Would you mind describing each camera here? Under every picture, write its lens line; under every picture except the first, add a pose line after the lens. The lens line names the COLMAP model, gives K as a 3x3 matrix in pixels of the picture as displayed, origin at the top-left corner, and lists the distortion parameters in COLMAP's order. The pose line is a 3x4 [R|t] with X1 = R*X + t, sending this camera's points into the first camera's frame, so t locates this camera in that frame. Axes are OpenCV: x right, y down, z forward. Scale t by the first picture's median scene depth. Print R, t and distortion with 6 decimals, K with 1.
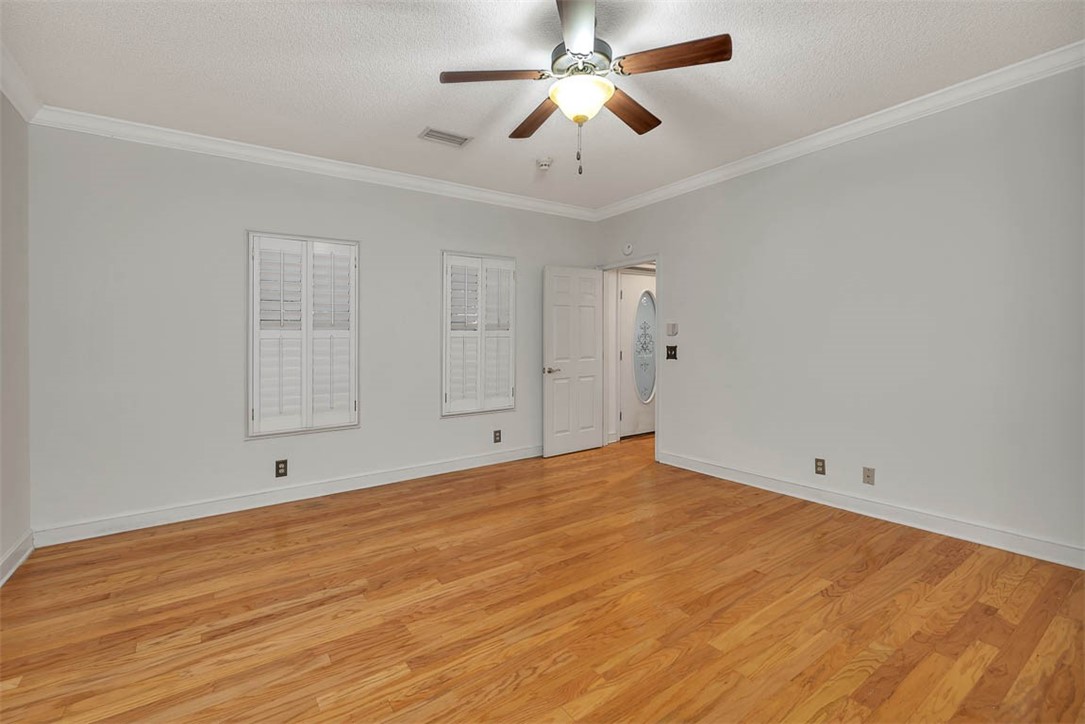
lens RADIAL K [[471.8, 0, 541.2], [0, 471.8, 357.9], [0, 0, 1]] dist [0.000719, -0.000624]
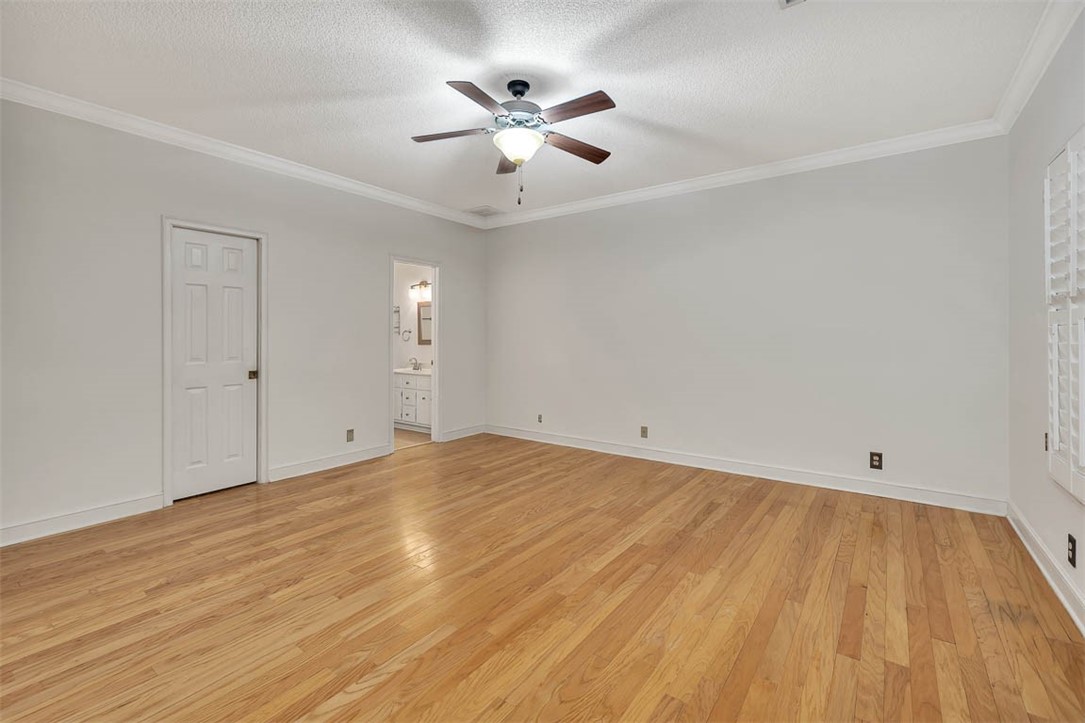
lens RADIAL K [[471.8, 0, 547.8], [0, 471.8, 330.9], [0, 0, 1]] dist [0.000719, -0.000624]
pose [[-0.944116, 0.010231, -0.329454, 0.393196], [0.001506, 0.999642, 0.026727, -0.088192], [0.329609, 0.024737, -0.943793, 2.079393]]
